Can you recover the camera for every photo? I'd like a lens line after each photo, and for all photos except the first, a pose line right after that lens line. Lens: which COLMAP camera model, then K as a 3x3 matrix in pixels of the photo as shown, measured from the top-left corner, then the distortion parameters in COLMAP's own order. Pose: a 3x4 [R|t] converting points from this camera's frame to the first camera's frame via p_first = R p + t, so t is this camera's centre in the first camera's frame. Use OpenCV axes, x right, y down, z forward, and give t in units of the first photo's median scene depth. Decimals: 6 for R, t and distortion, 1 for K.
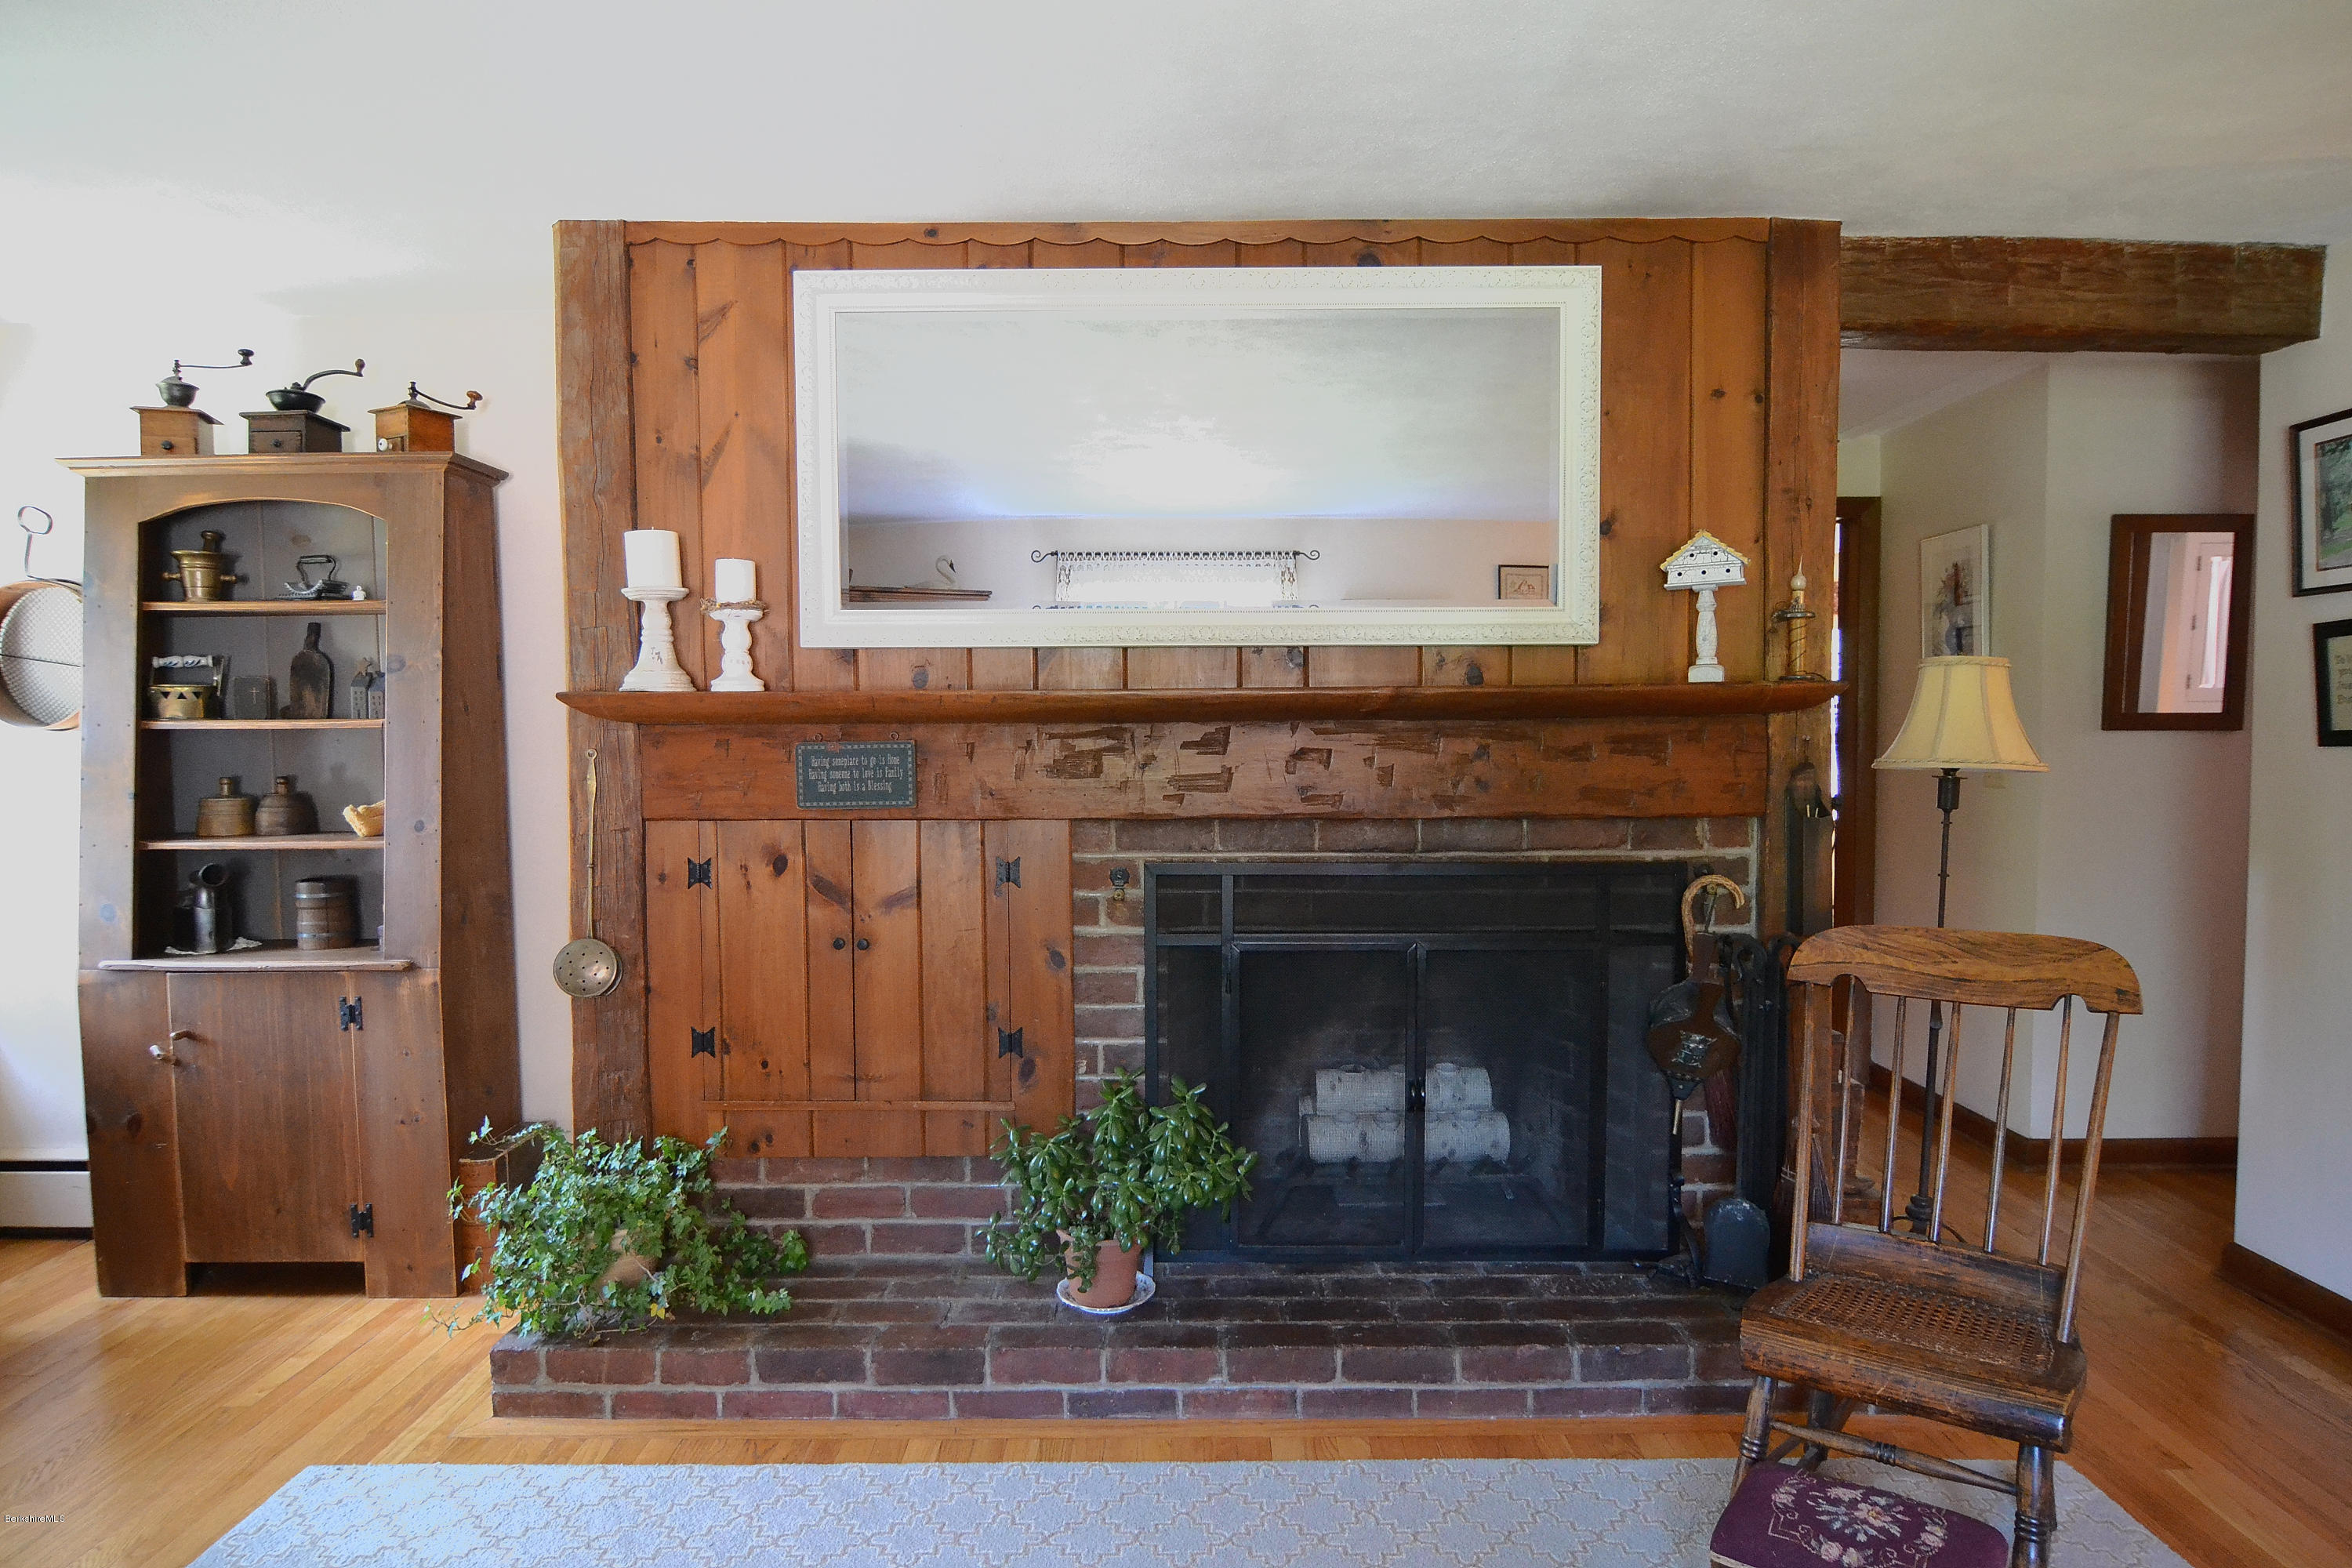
lens RADIAL K [[1354.2, 0, 1182.1], [0, 1354.2, 789.0], [0, 0, 1]] dist [-0.013468, -0.002660]
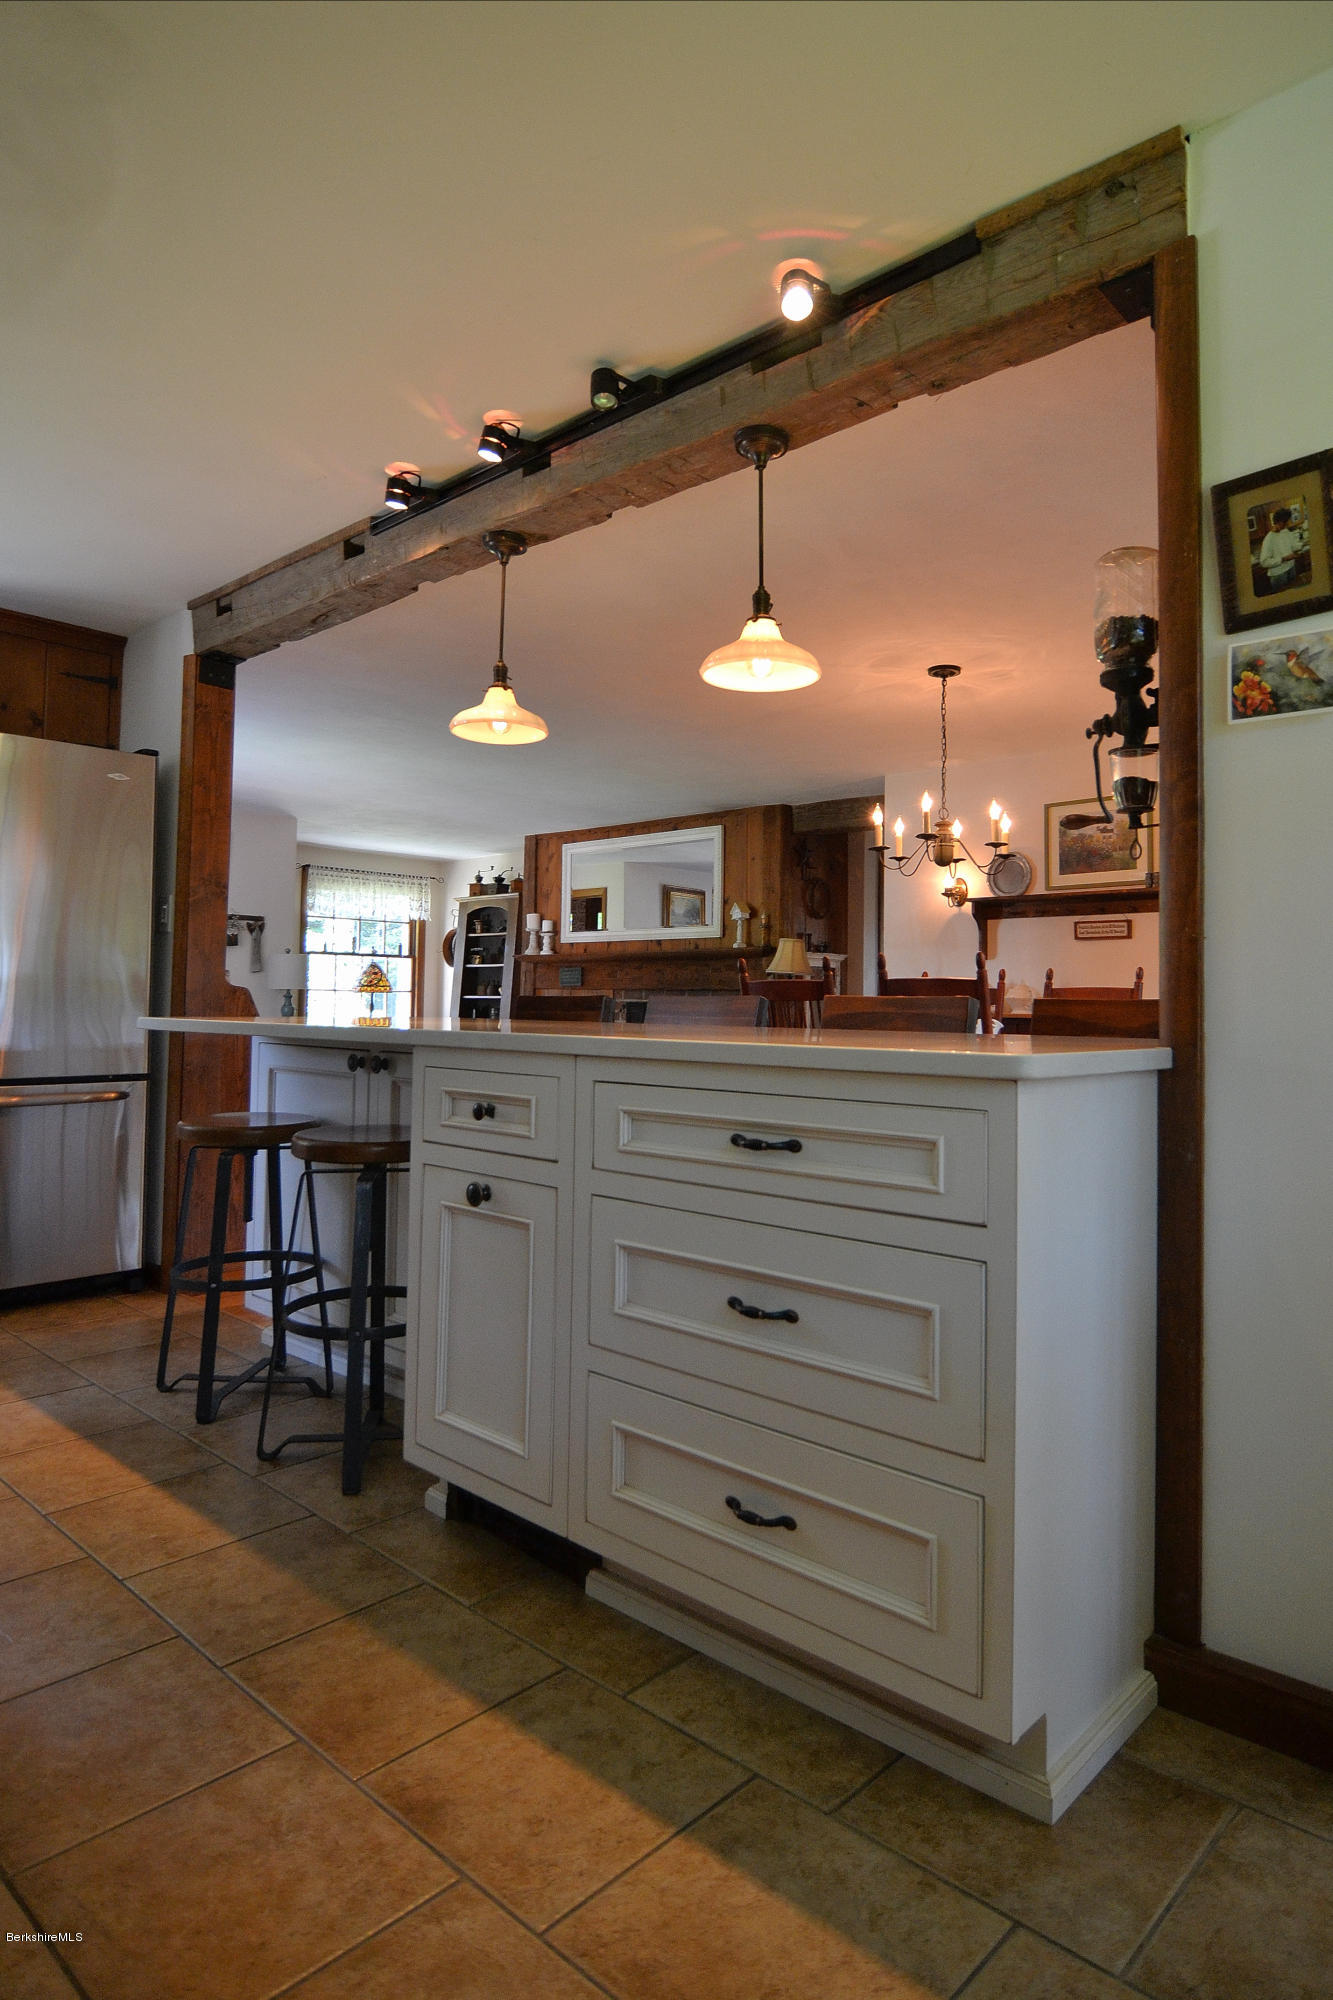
lens RADIAL K [[1170.8, 0, 697.6], [0, 1170.8, 955.9], [0, 0, 1]] dist [-0.002940, -0.000414]
pose [[0.740839, -0.012427, -0.671567, 2.166329], [-0.049596, 0.996087, -0.073144, 0.149815], [0.669849, 0.087495, 0.737325, -1.133760]]
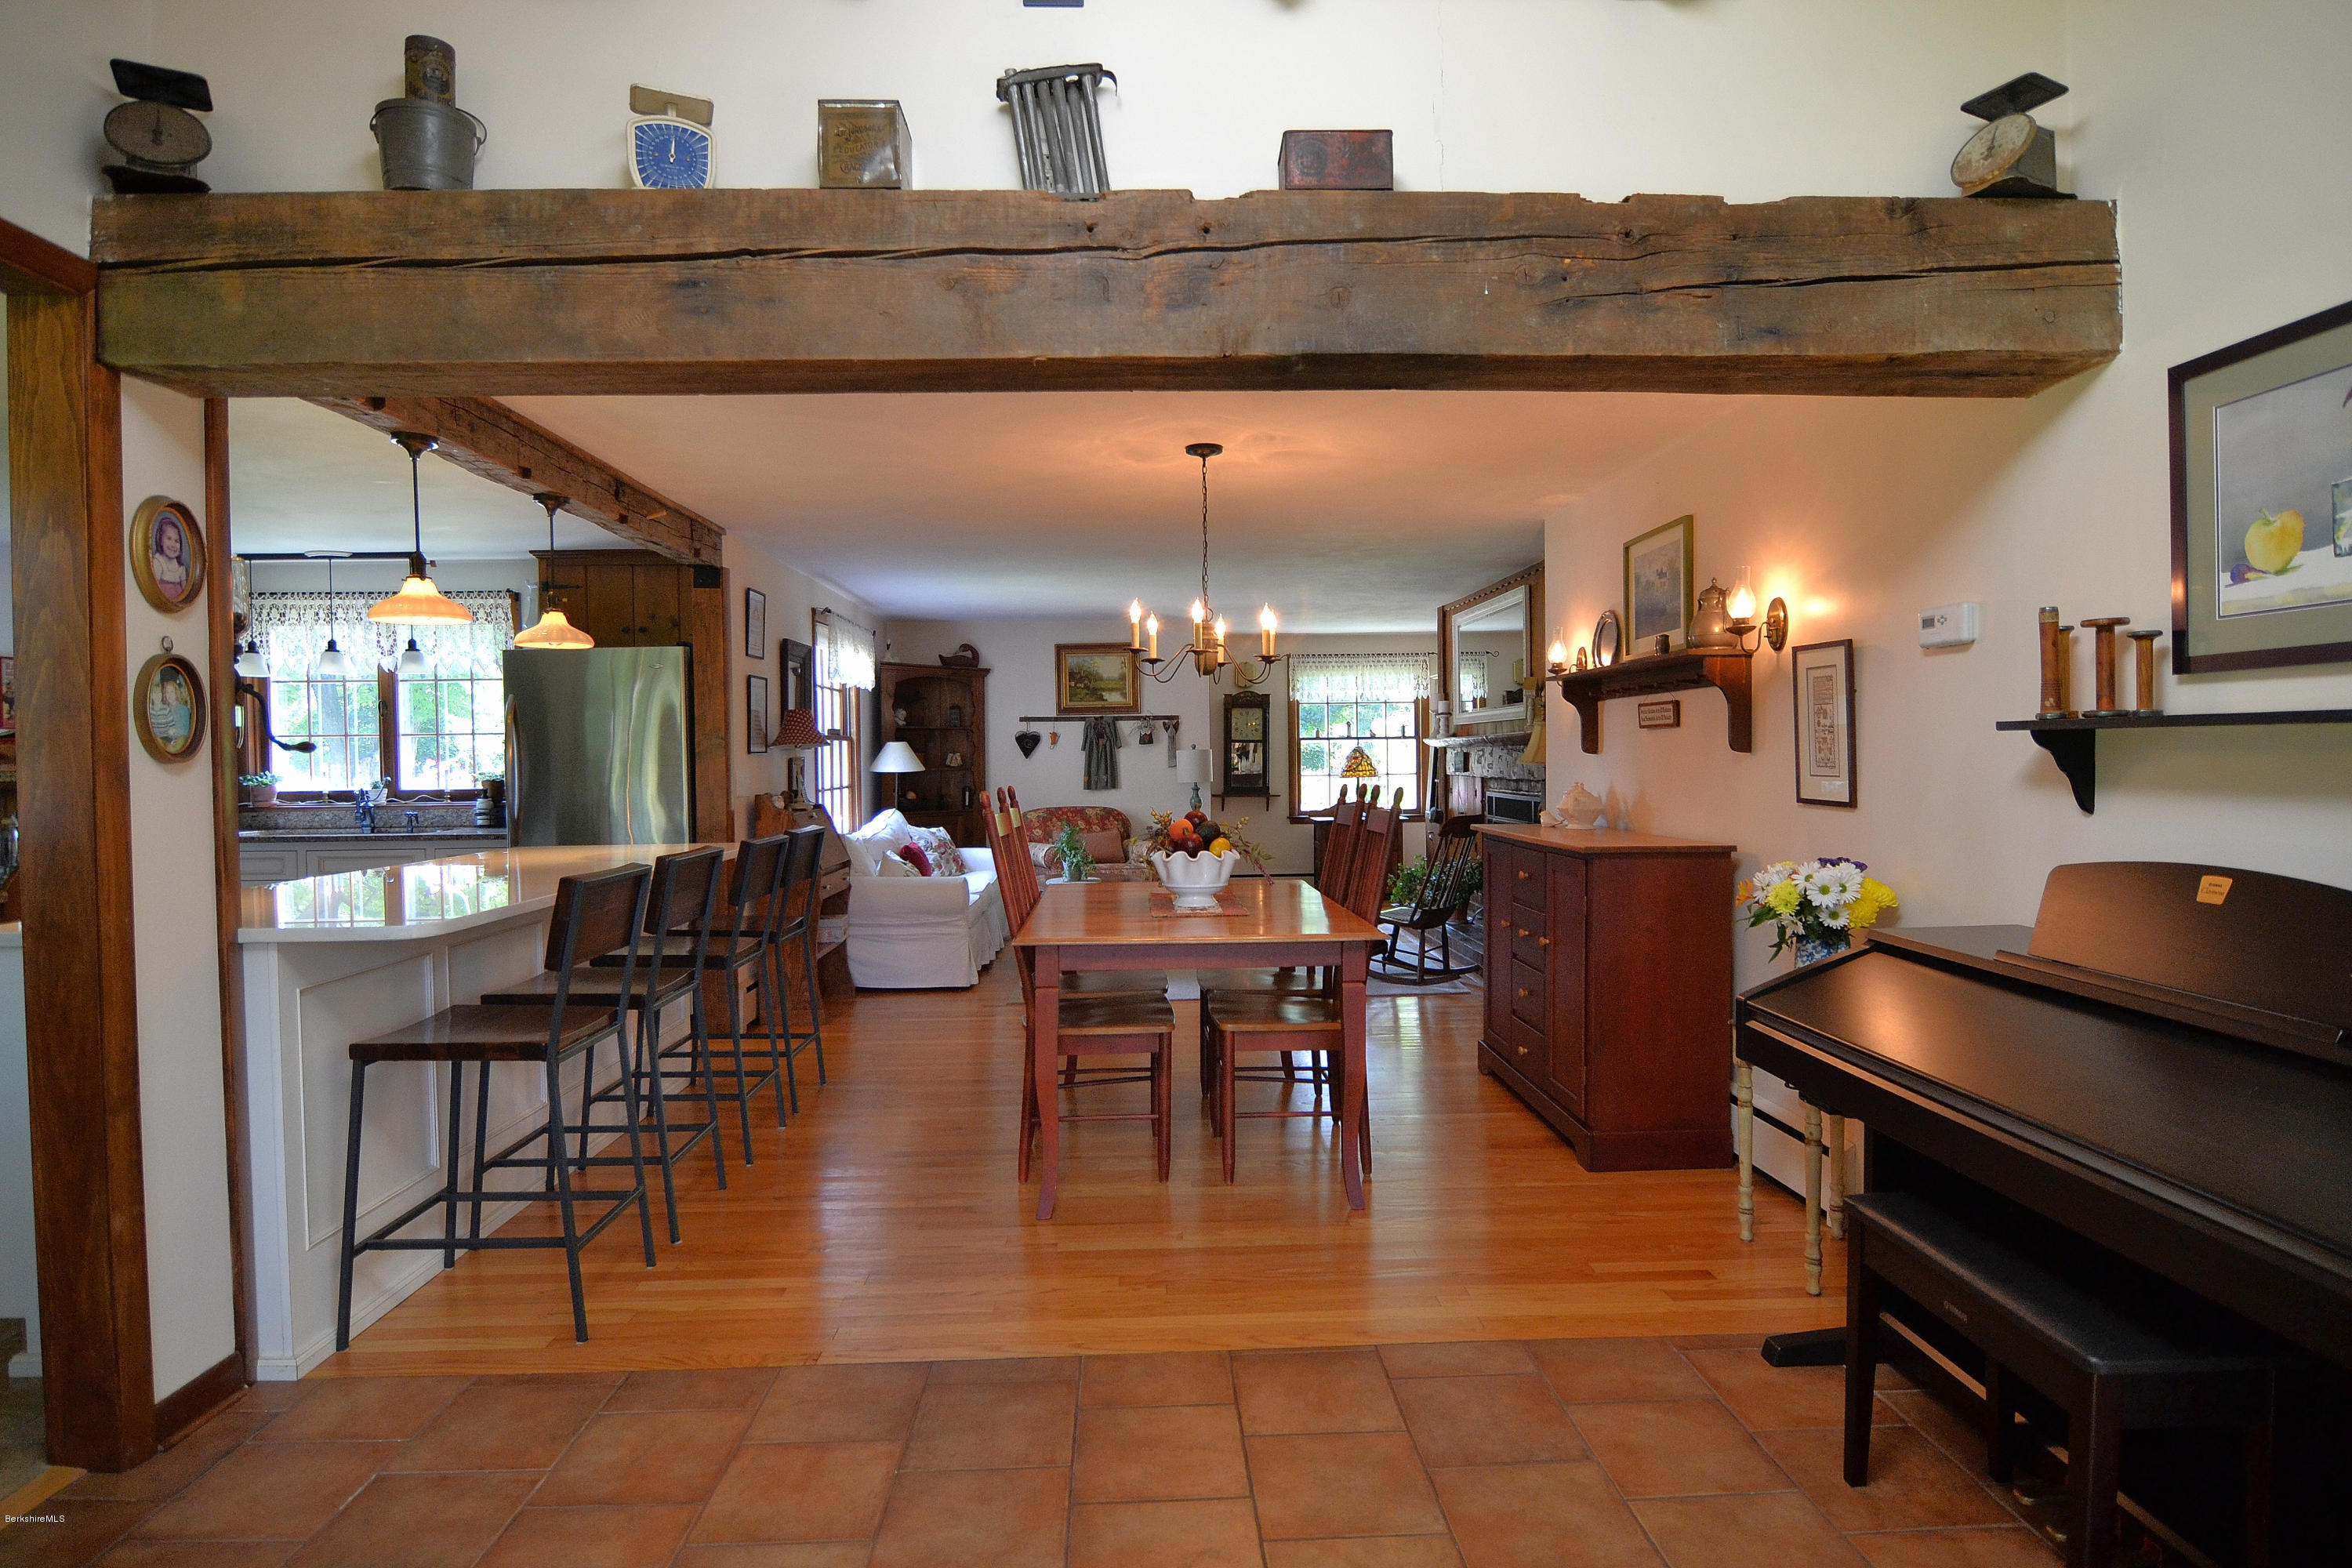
lens RADIAL K [[1284.1, 0, 1184.3], [0, 1284.1, 787.7], [0, 0, 1]] dist [-0.002858, -0.014292]
pose [[0.049639, 0.029185, -0.998341, 2.892179], [-0.033401, 0.999062, 0.027546, -0.011859], [0.998209, 0.031978, 0.050567, 0.160336]]
